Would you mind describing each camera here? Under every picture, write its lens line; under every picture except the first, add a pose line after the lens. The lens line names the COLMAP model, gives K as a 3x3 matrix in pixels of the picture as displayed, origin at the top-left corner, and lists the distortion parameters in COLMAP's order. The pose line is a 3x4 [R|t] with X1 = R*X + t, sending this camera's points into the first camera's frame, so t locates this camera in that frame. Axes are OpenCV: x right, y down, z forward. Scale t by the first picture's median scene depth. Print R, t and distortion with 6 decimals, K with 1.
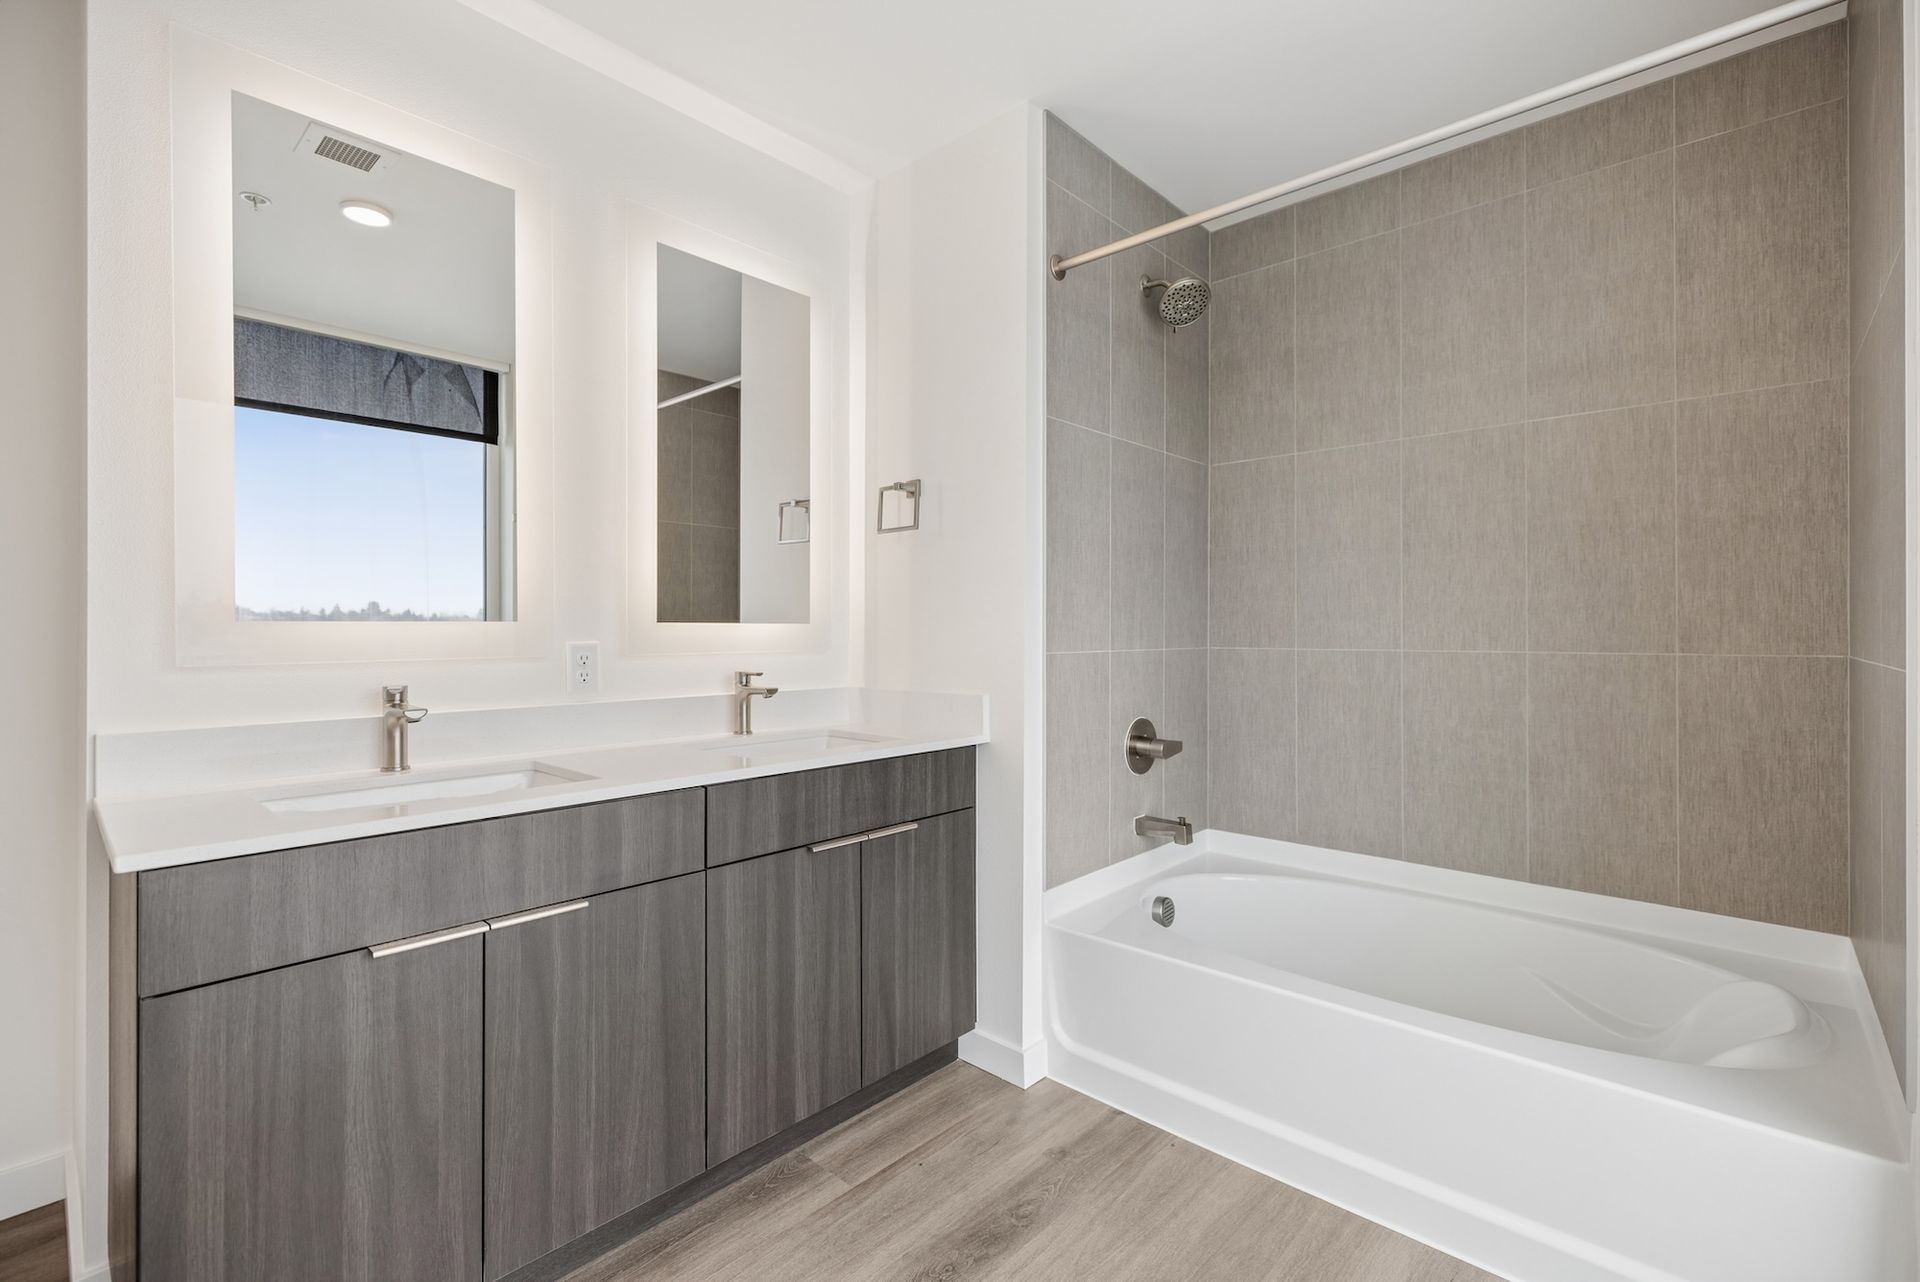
lens RADIAL K [[859.2, 0, 962.8], [0, 859.2, 631.5], [0, 0, 1]] dist [0.009152, -0.000525]
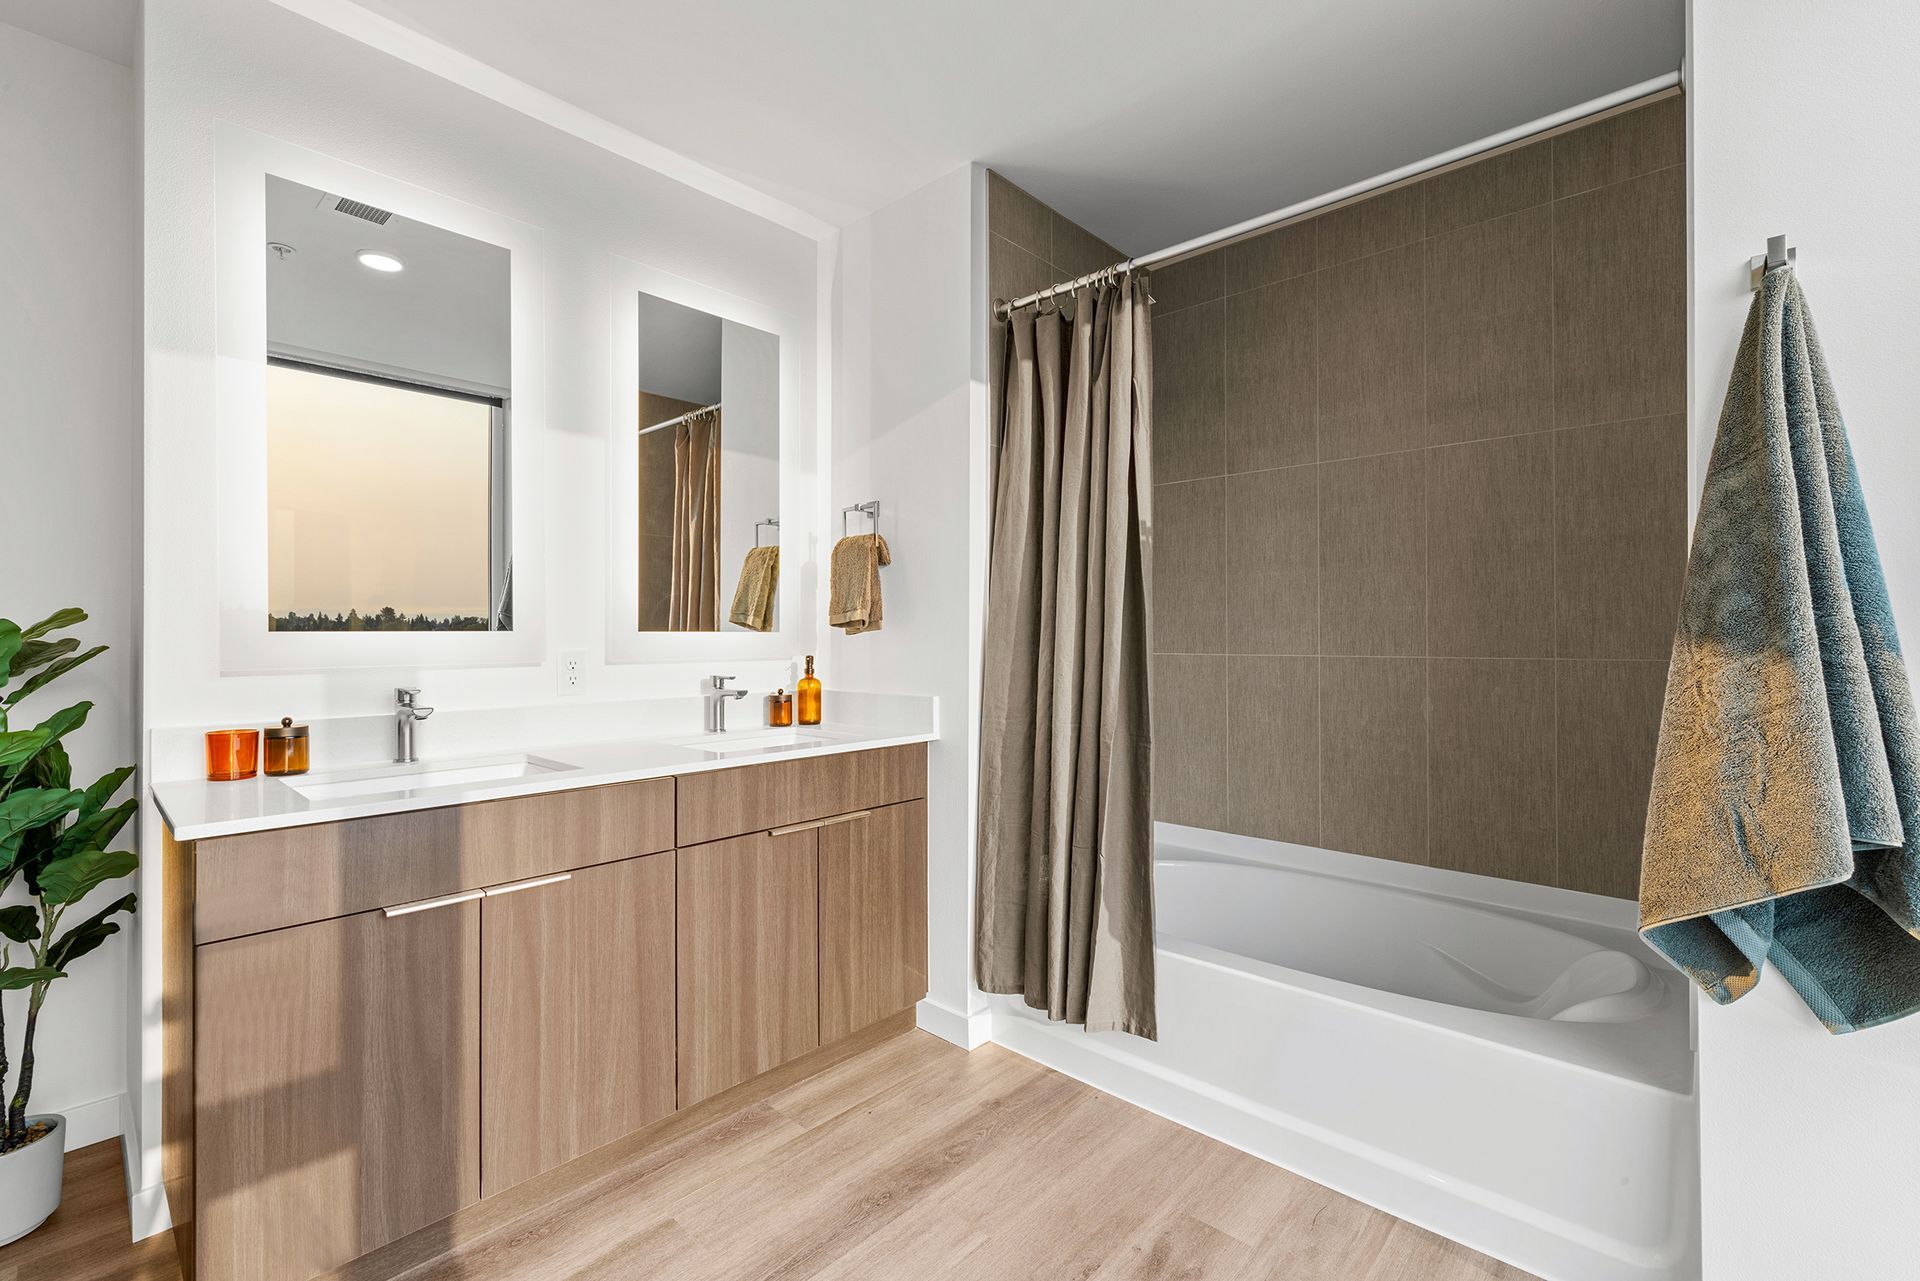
lens RADIAL K [[859.2, 0, 963.4], [0, 859.2, 636.5], [0, 0, 1]] dist [0.009152, -0.000525]
pose [[0.999939, -0.001350, -0.010976, 0.079794], [0.001356, 0.999999, 0.000566, -0.004294], [0.010976, -0.000581, 0.999940, -0.114500]]
